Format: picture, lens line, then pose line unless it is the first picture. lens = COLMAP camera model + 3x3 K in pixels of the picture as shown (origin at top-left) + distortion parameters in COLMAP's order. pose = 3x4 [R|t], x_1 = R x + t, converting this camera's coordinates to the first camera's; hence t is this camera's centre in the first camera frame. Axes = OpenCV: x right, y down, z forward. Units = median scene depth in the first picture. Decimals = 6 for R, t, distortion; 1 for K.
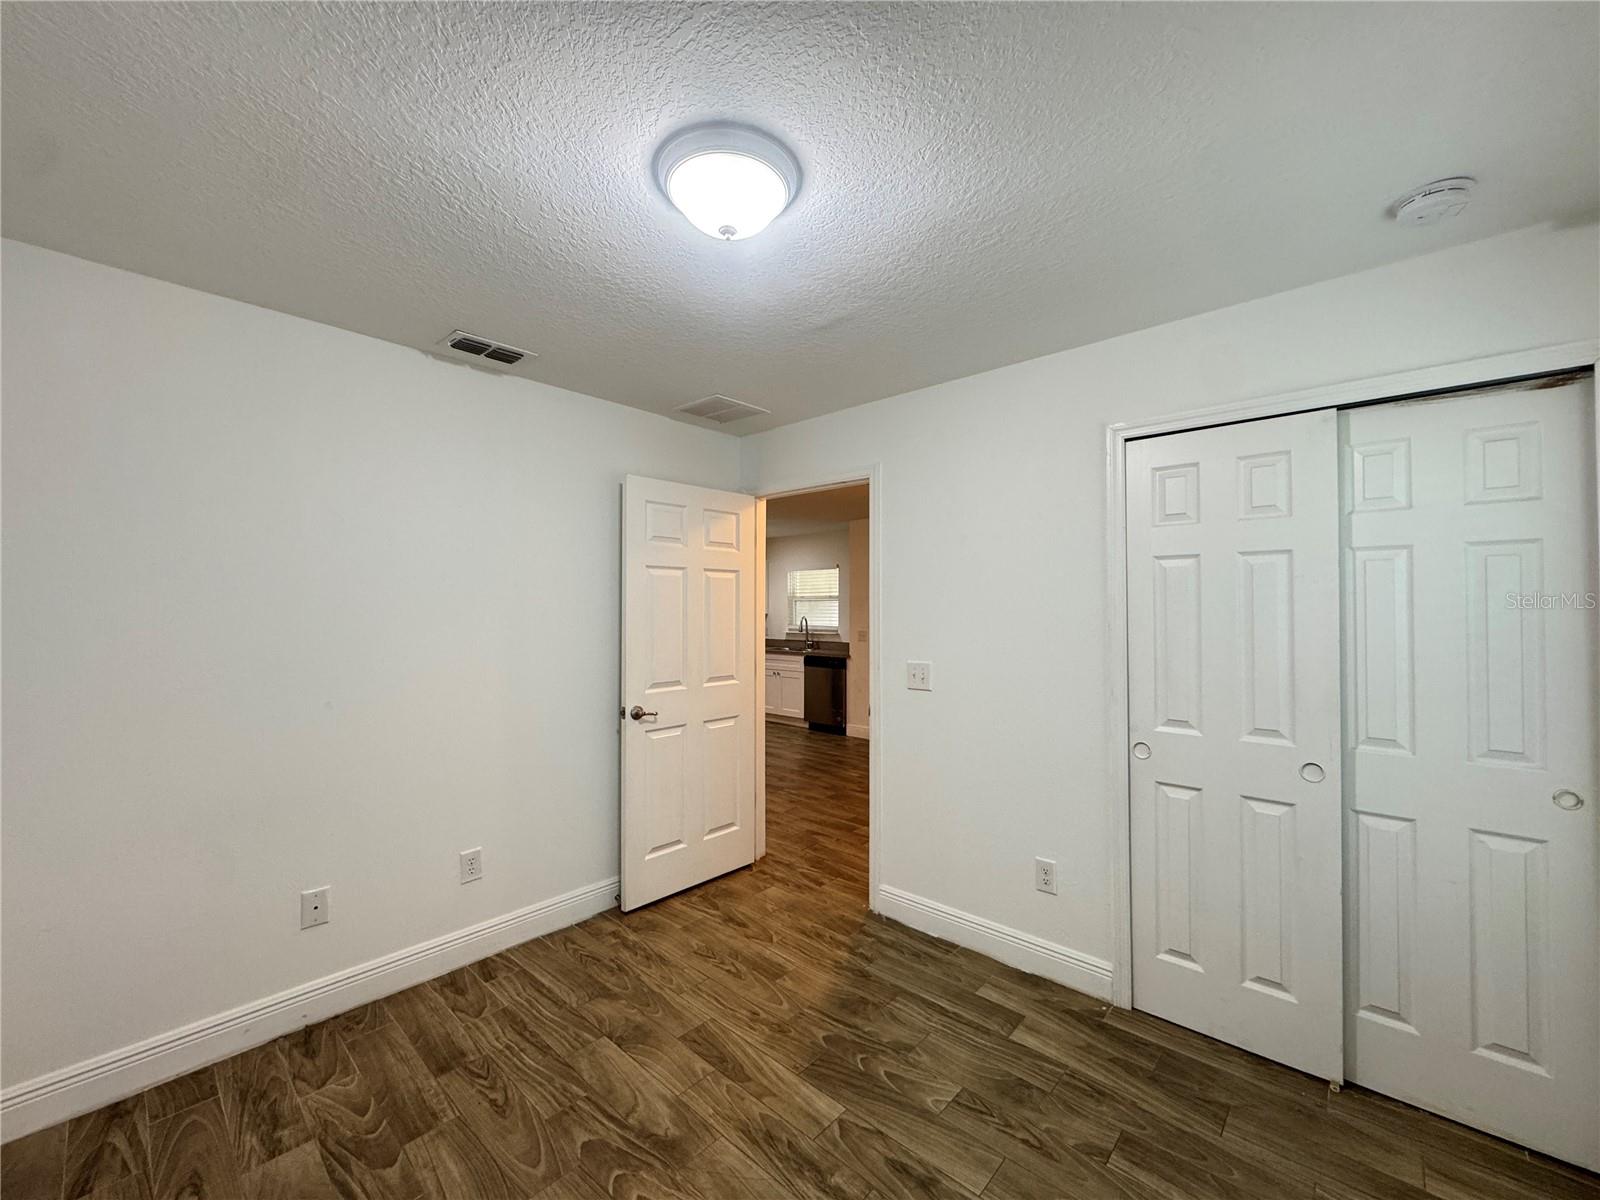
lens RADIAL K [[637.8, 0, 800.1], [0, 637.8, 598.1], [0, 0, 1]] dist [-0.002919, 0.000101]
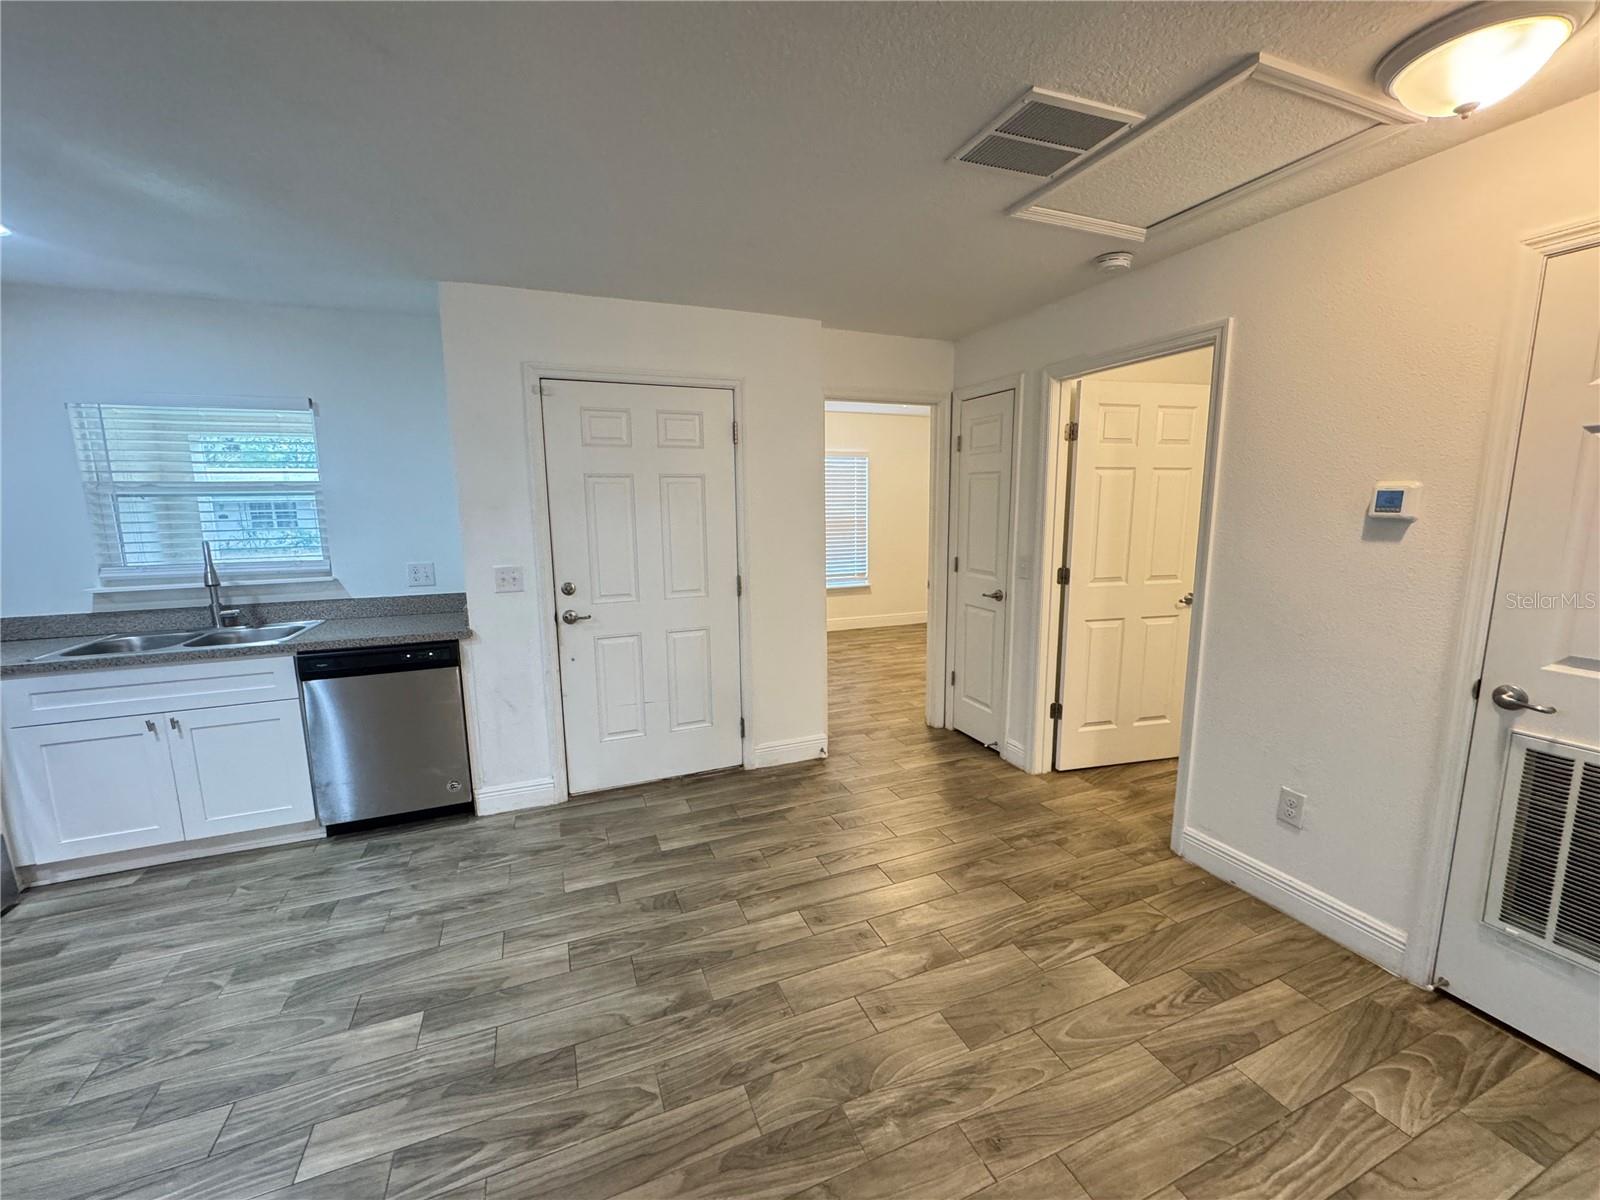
lens RADIAL K [[637.8, 0, 800.1], [0, 637.8, 598.1], [0, 0, 1]] dist [-0.002919, 0.000101]
pose [[0.432123, -0.141841, 0.890590, -0.728516], [-0.004405, 0.987210, 0.159366, 0.012077], [-0.901804, -0.072789, 0.425972, 2.413583]]
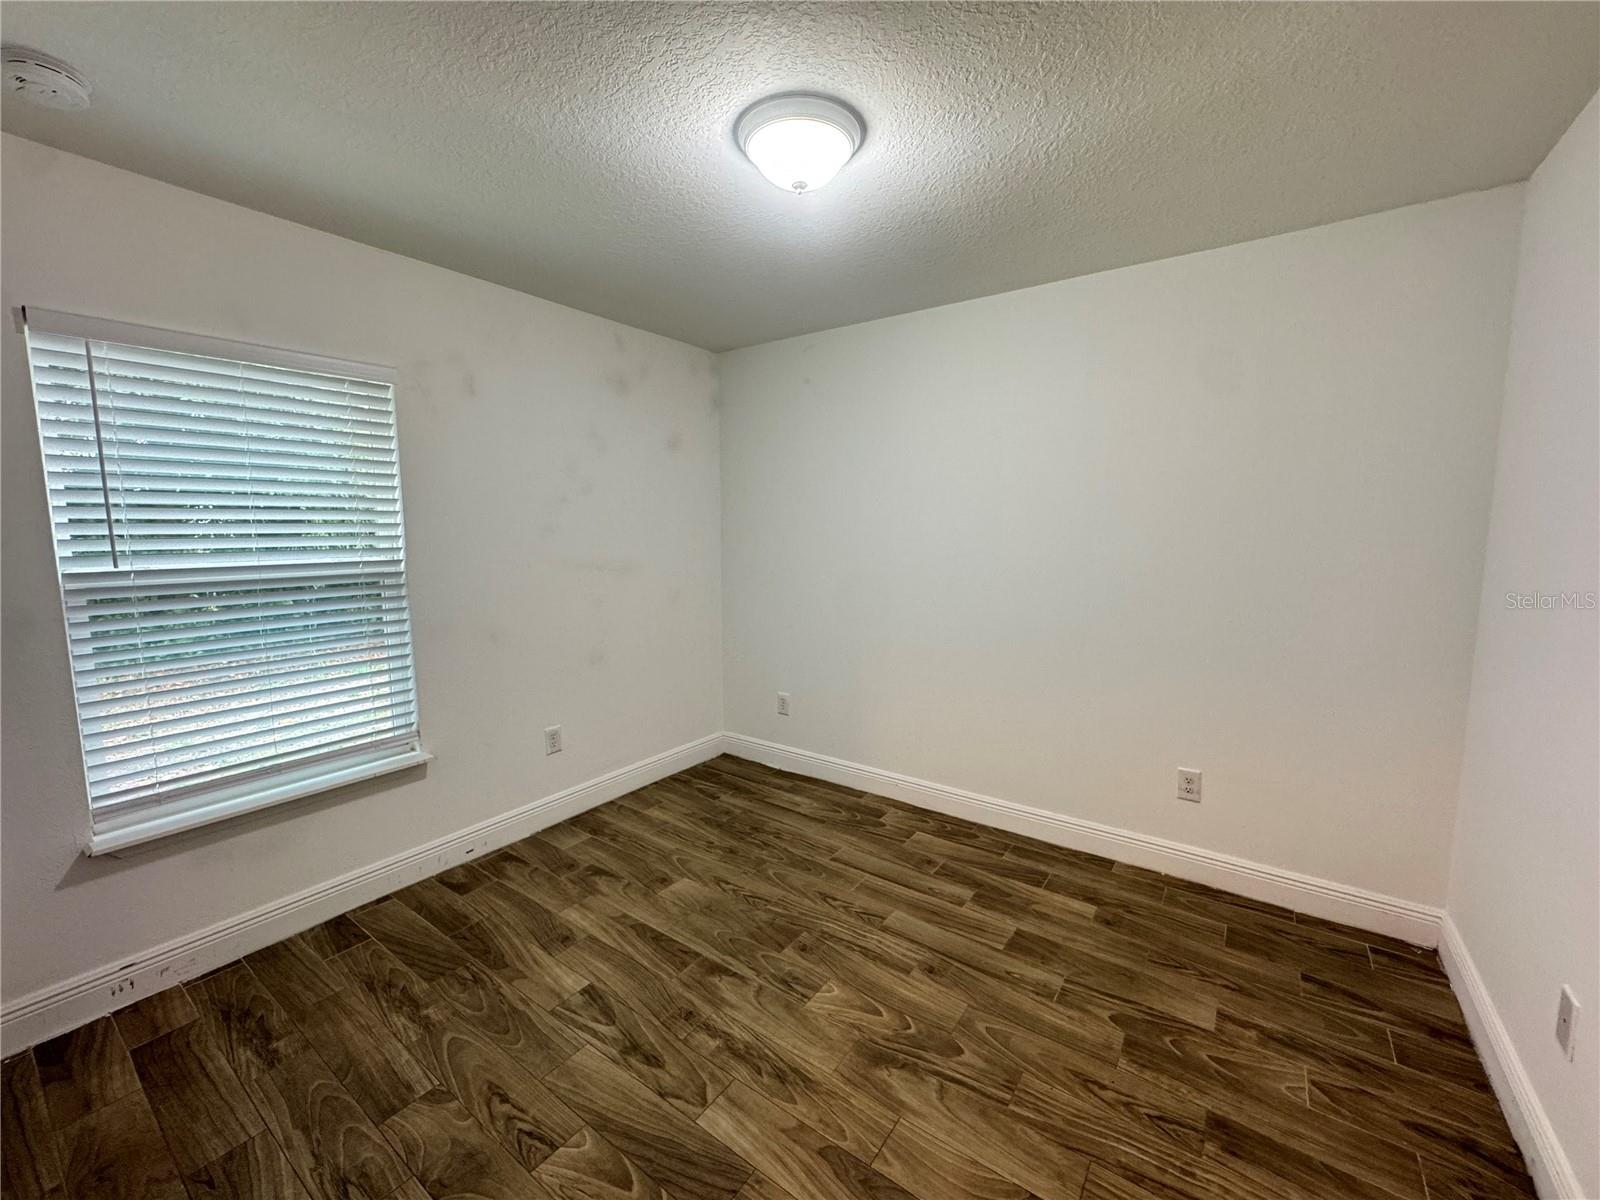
lens RADIAL K [[637.8, 0, 800.1], [0, 637.8, 598.1], [0, 0, 1]] dist [-0.002919, 0.000101]
pose [[-0.993315, 0.015637, -0.114375, 0.019700], [0.004300, 0.995107, 0.098706, 0.032098], [0.115359, 0.097555, -0.988522, 1.701022]]
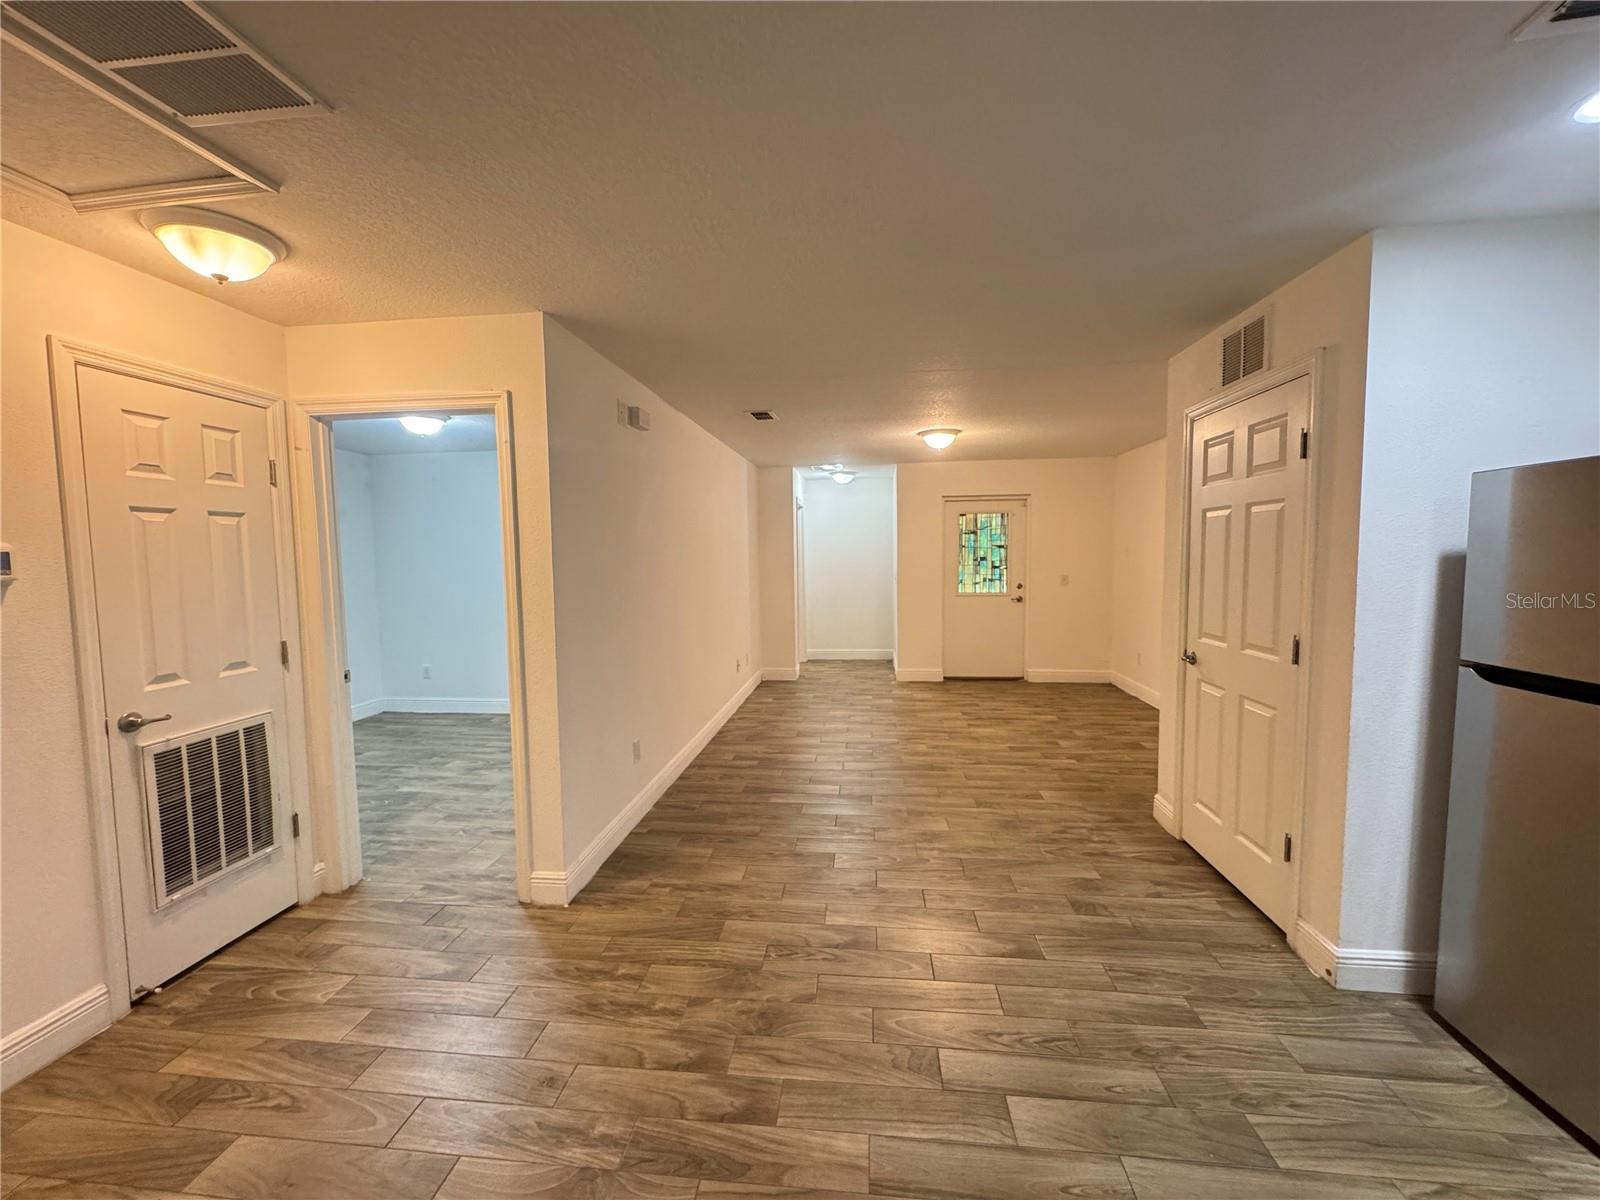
lens RADIAL K [[637.8, 0, 800.1], [0, 637.8, 598.1], [0, 0, 1]] dist [-0.002919, 0.000101]
pose [[-0.809747, 0.053009, -0.584380, 0.181016], [0.023549, 0.998044, 0.057903, 0.041175], [0.586306, 0.033126, -0.809412, 3.426833]]
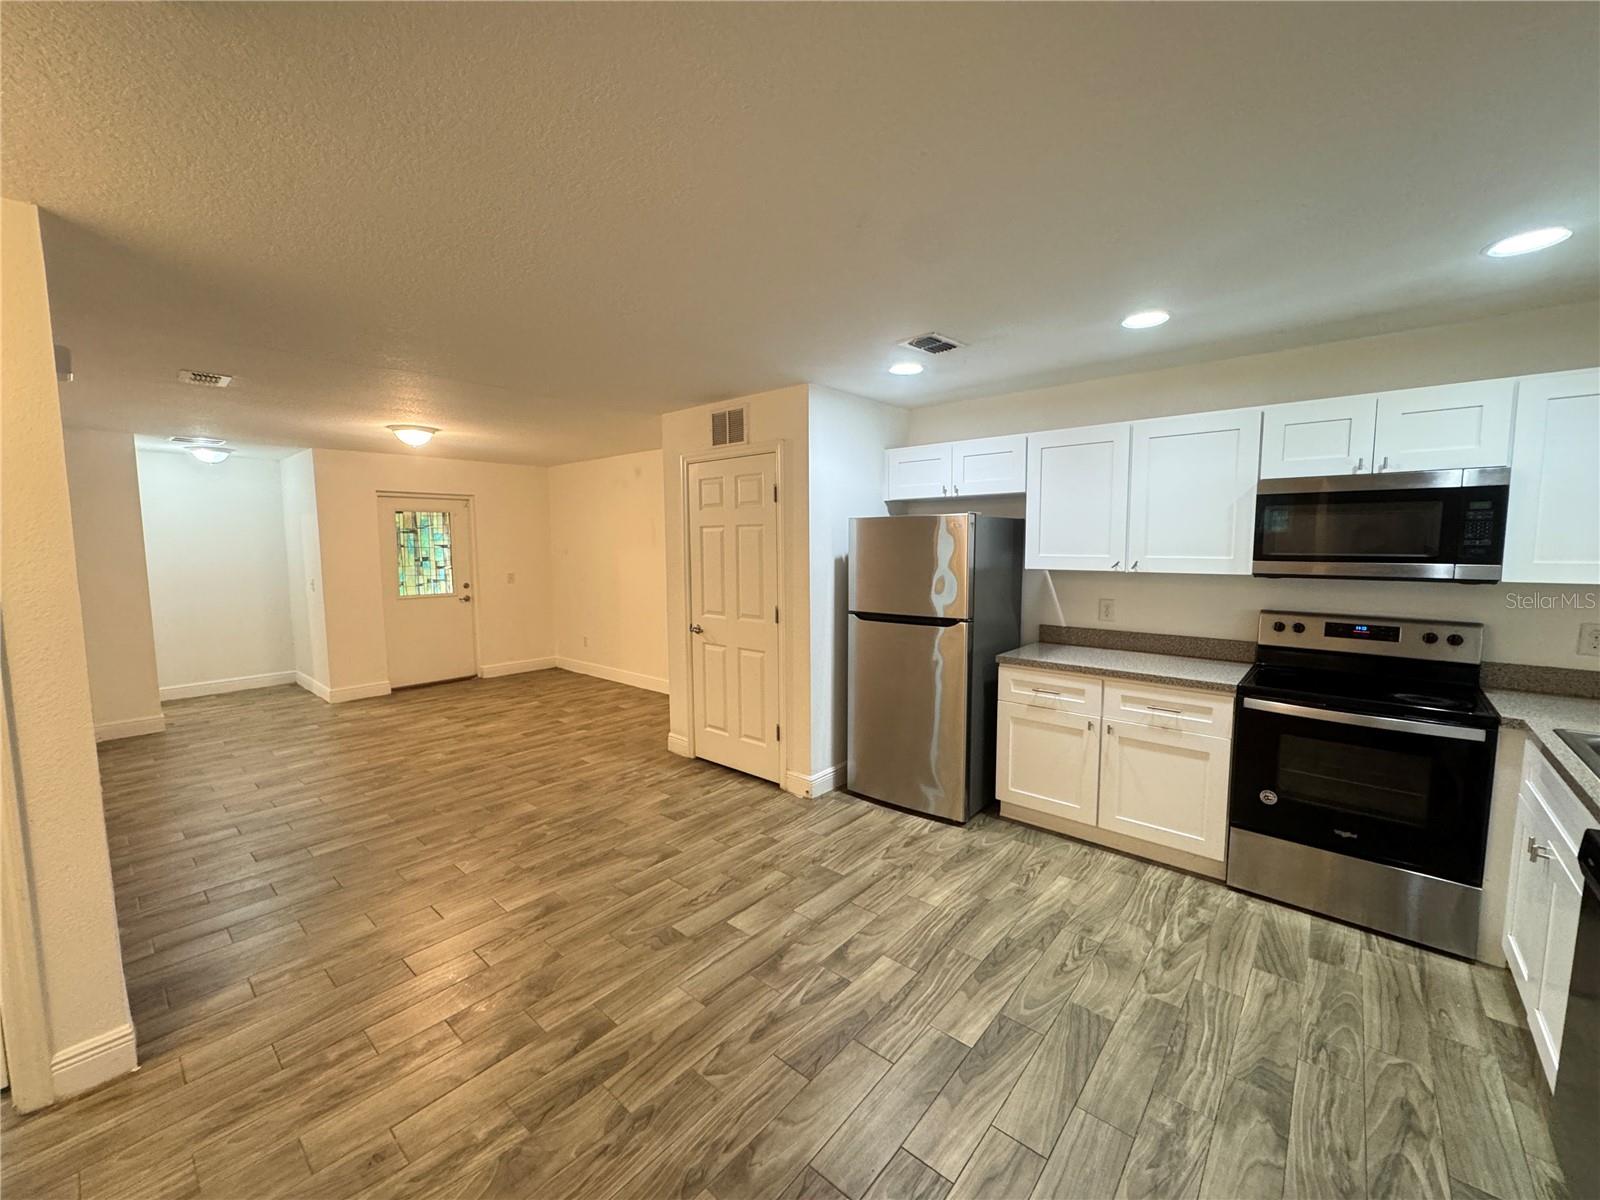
lens RADIAL K [[637.8, 0, 800.1], [0, 637.8, 598.1], [0, 0, 1]] dist [-0.002919, 0.000101]
pose [[0.022527, 0.090458, -0.995645, 0.749968], [0.023476, 0.995576, 0.090983, -0.005371], [0.999471, -0.025423, 0.020304, 3.040825]]
